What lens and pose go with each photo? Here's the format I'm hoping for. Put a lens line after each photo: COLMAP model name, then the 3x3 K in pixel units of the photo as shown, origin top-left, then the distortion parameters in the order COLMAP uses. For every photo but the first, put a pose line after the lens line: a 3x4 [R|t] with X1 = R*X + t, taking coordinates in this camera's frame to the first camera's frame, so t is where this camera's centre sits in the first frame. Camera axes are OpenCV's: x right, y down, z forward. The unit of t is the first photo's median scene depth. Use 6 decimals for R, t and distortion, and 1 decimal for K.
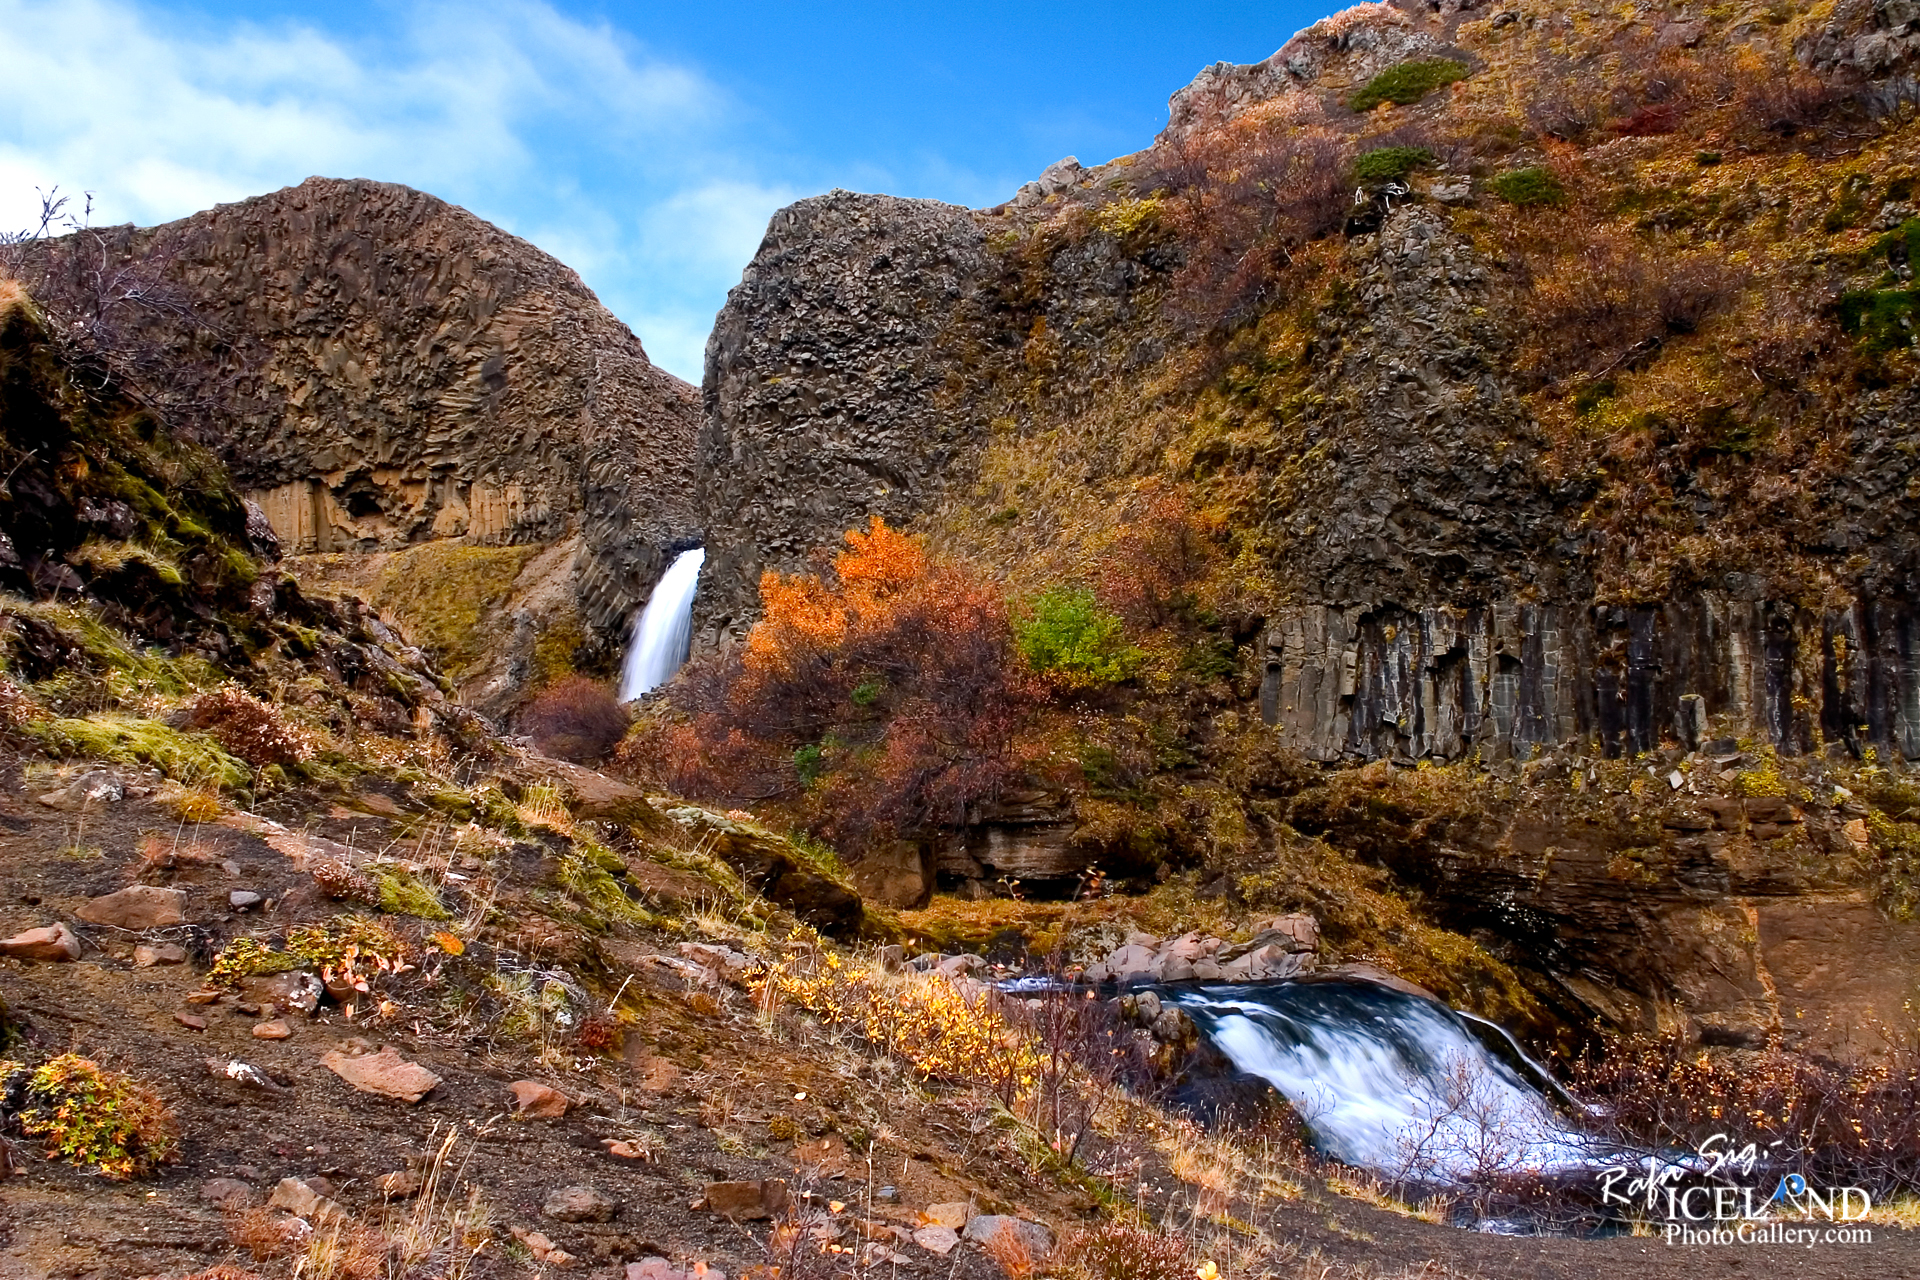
lens RADIAL K [[2108.5, 0, 960.0], [0, 2108.5, 640.0], [0, 0, 1]] dist [-0.129783, 0.143175]
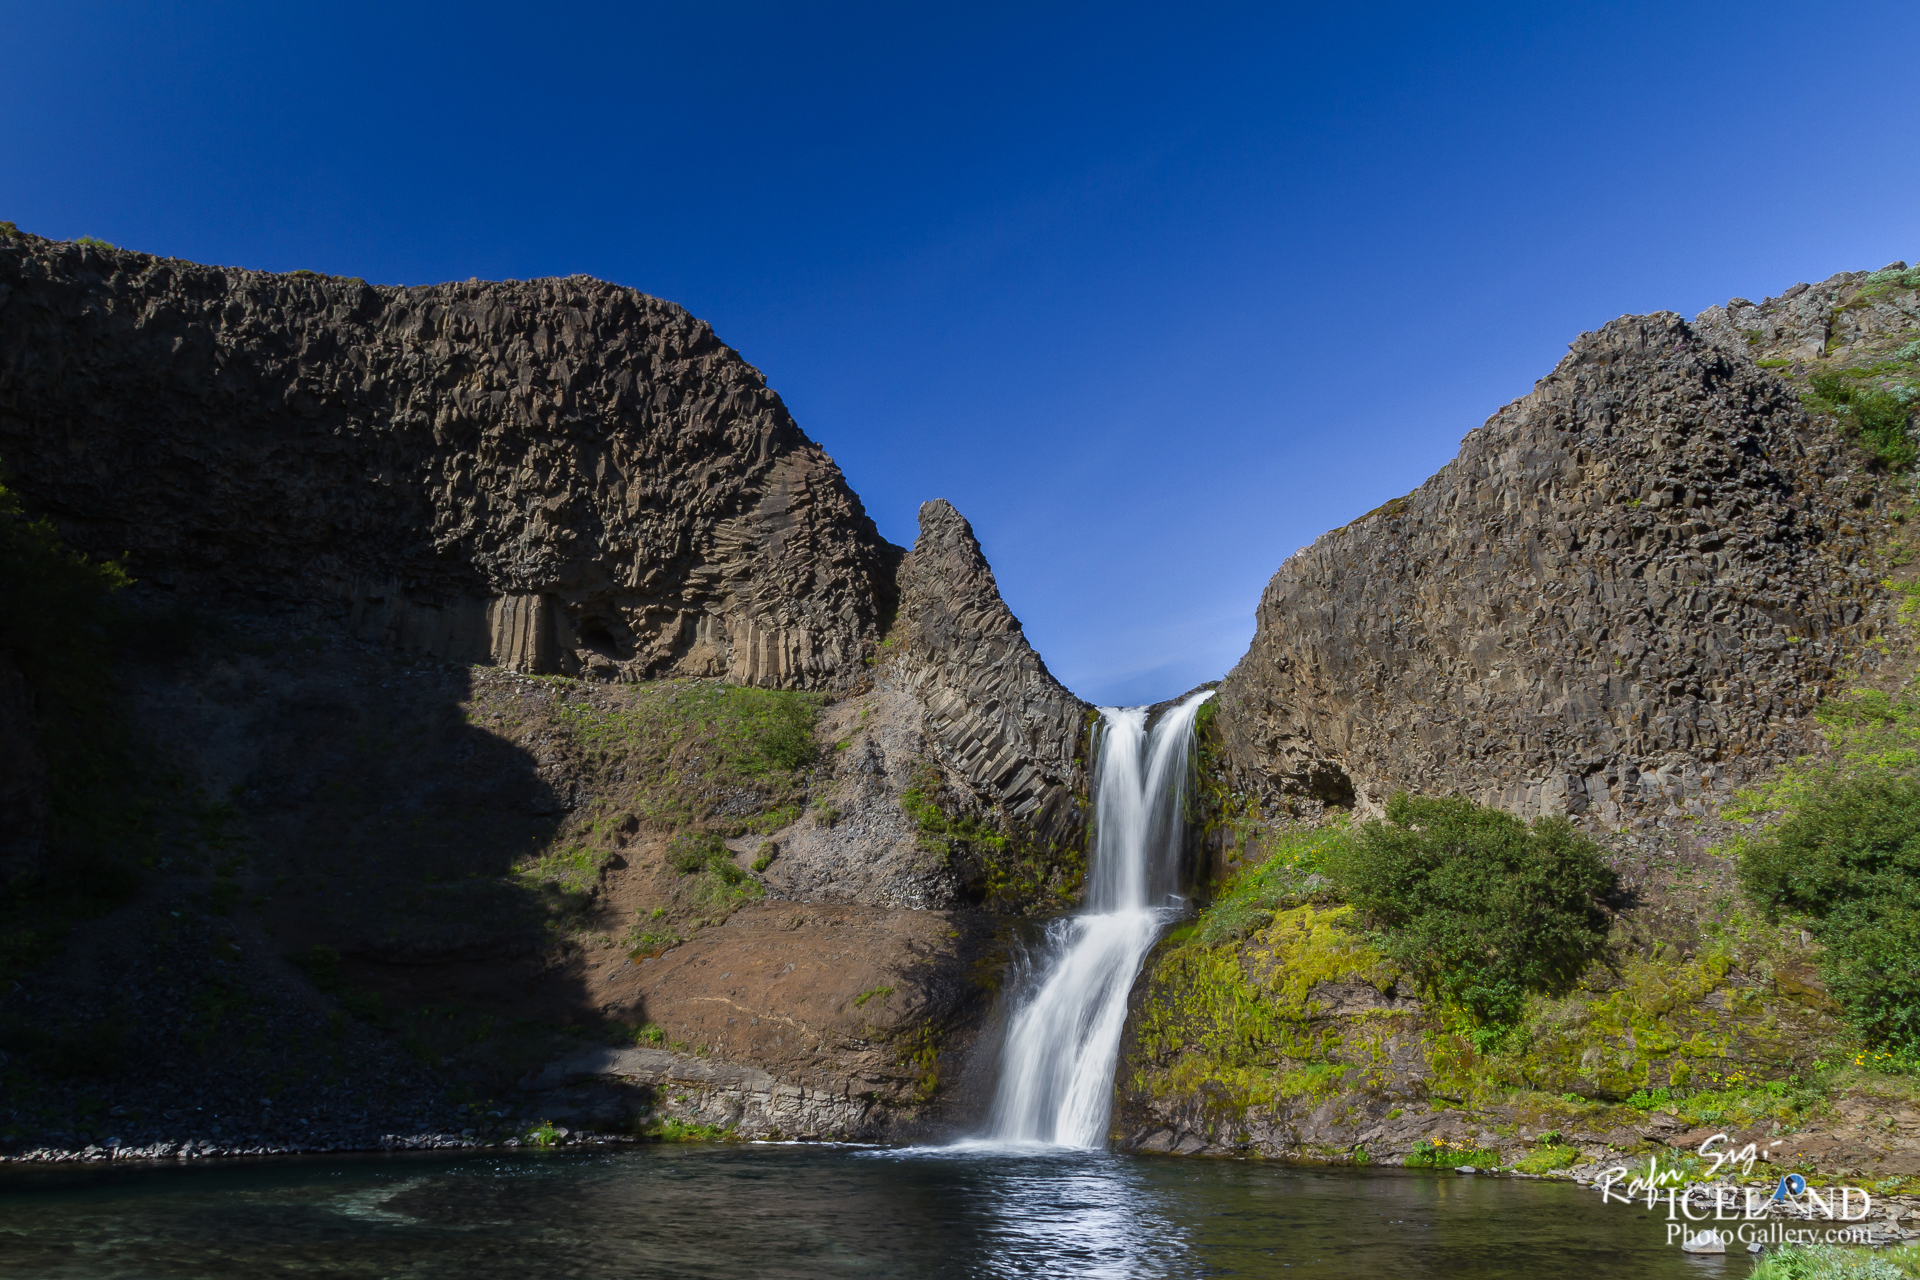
lens RADIAL K [[1531.5, 0, 960.0], [0, 1531.5, 640.0], [0, 0, 1]] dist [0.000814, 0.002223]
pose [[0.937416, 0.138741, 0.319378, -0.553662], [-0.085081, 0.980655, -0.176284, 0.070760], [-0.337658, 0.138079, 0.931086, 0.505207]]
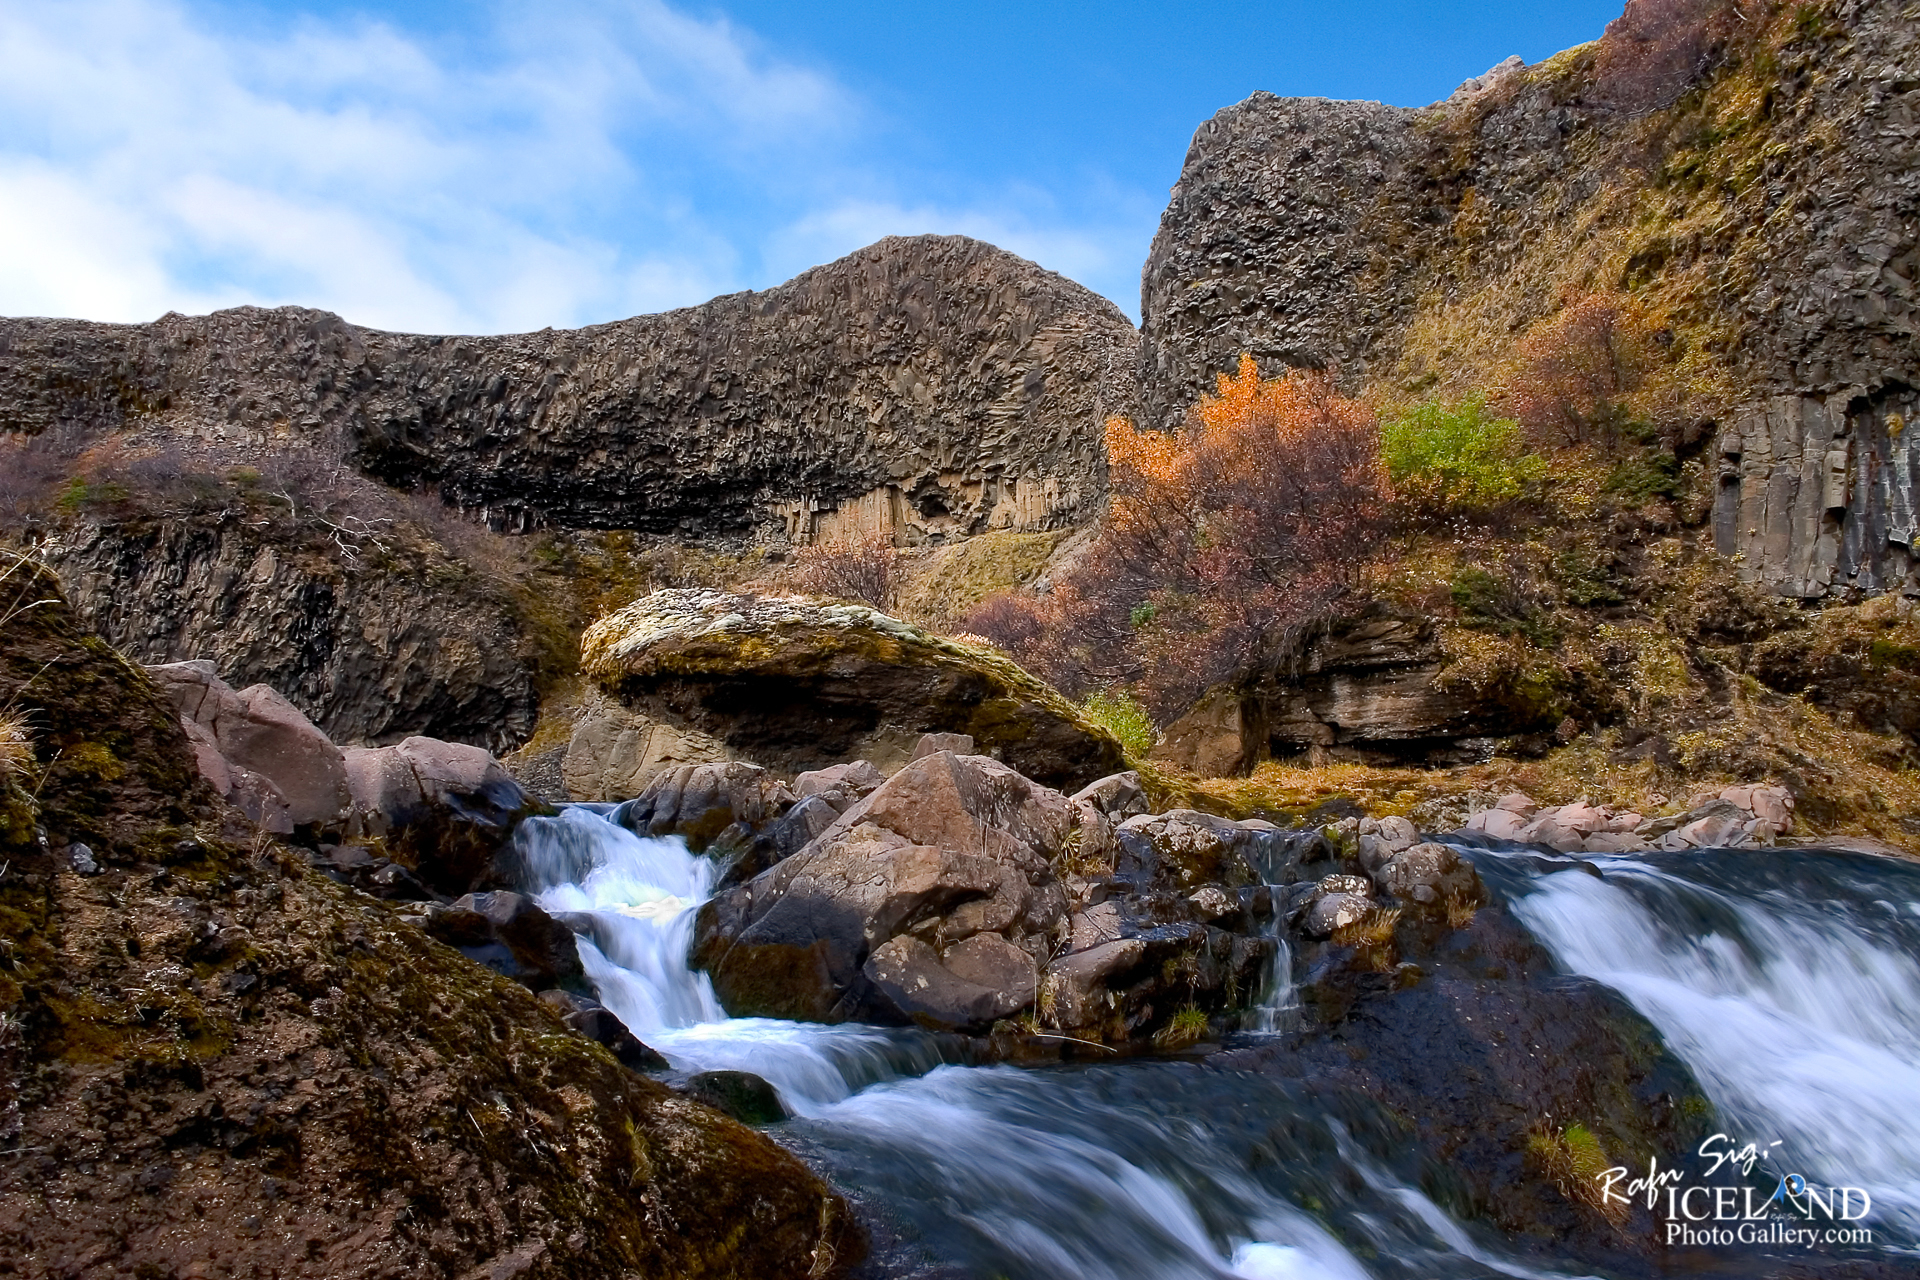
lens RADIAL K [[1571.9, 0, 960.0], [0, 1571.9, 640.0], [0, 0, 1]] dist [-0.171111, 0.138708]
pose [[0.934933, -0.020194, -0.354249, 0.061596], [0.007929, 0.999319, -0.036041, 0.066775], [0.354736, 0.030887, 0.934456, 0.292785]]
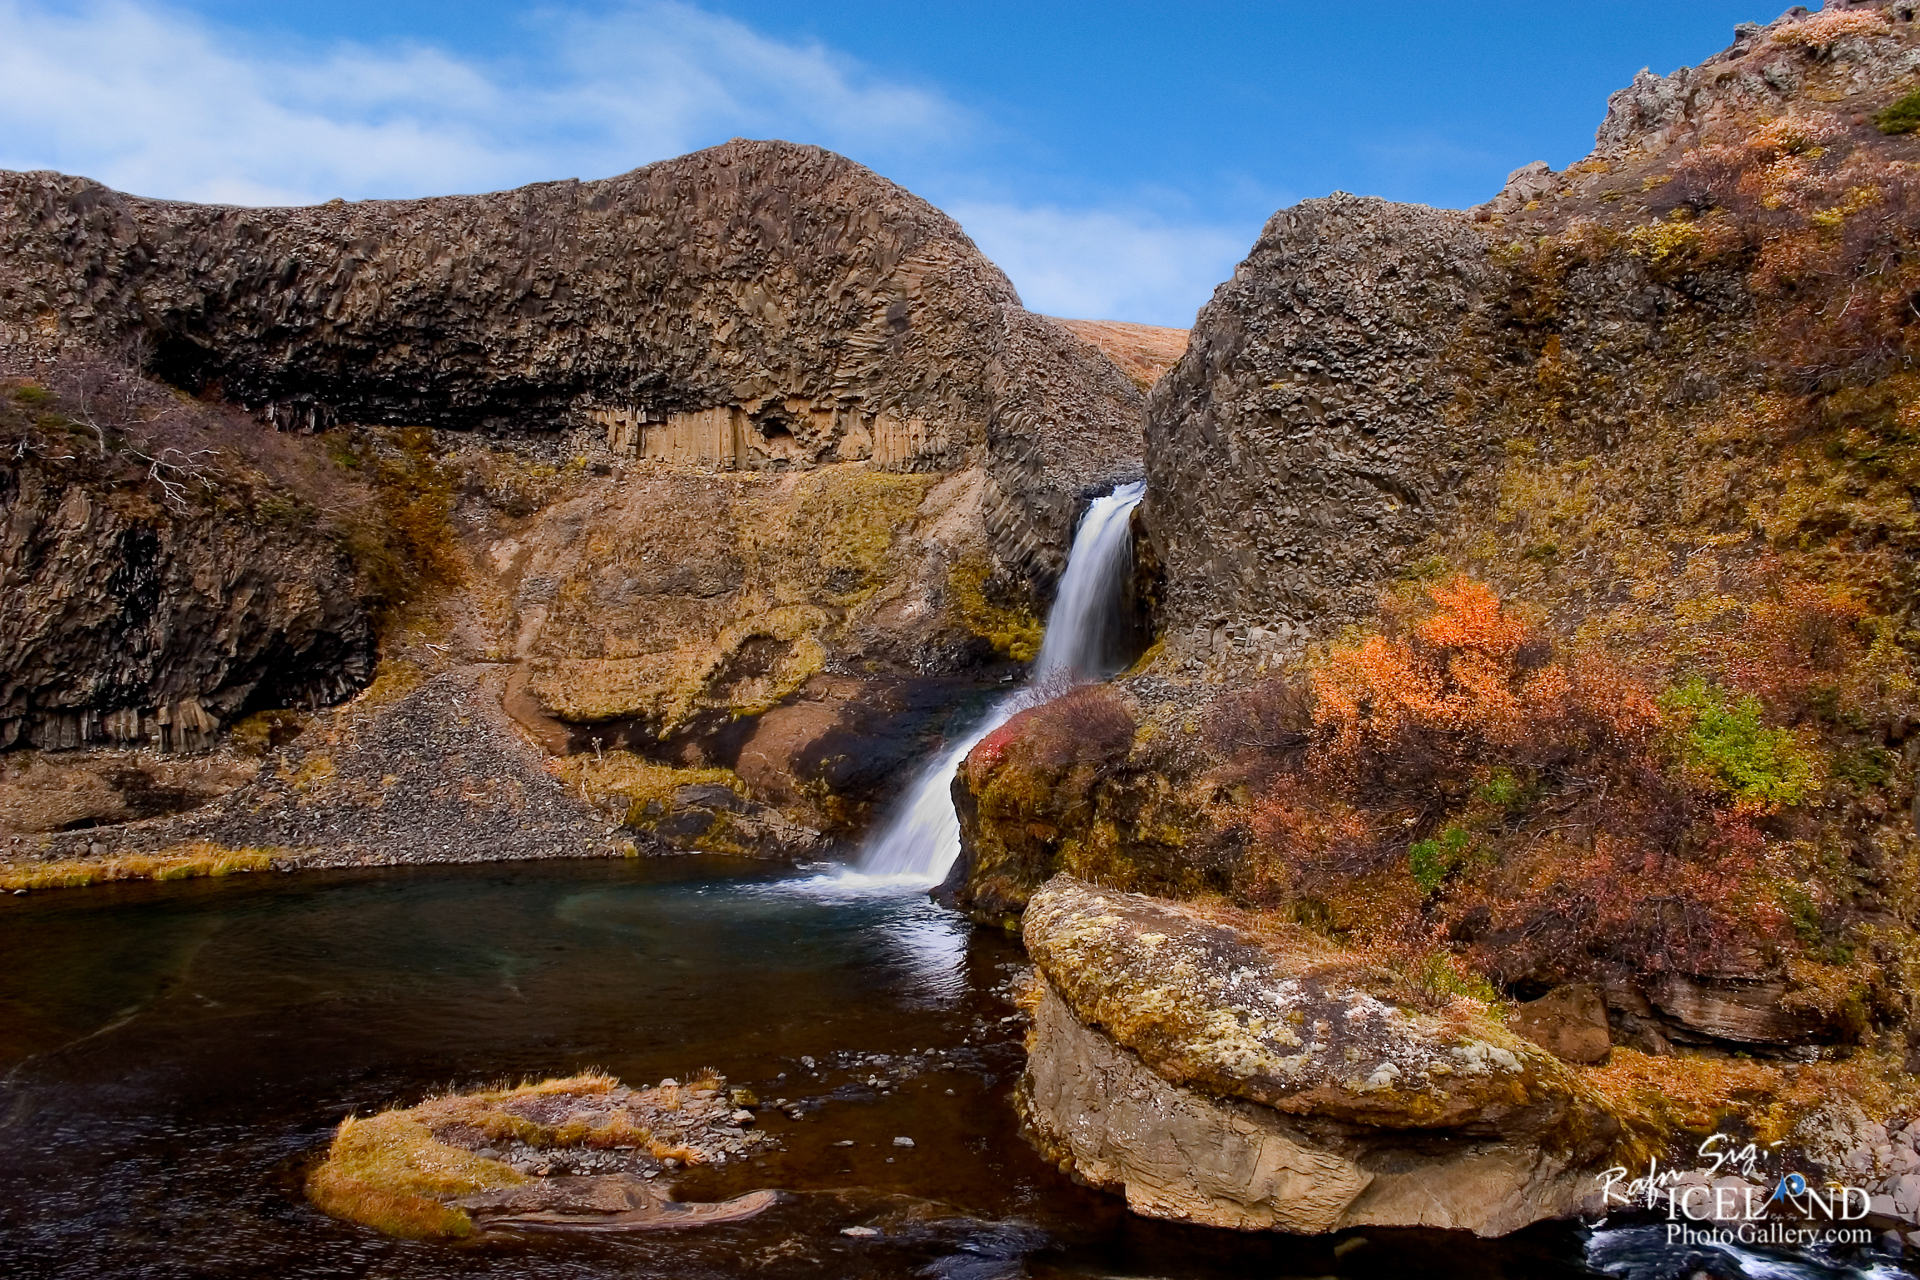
lens RADIAL K [[1584.9, 0, 960.0], [0, 1584.9, 640.0], [0, 0, 1]] dist [-0.171170, 0.145359]
pose [[0.995570, 0.038659, -0.085709, -0.170707], [-0.028304, 0.992504, 0.118891, -0.087967], [0.089663, -0.115938, 0.989201, 0.230746]]
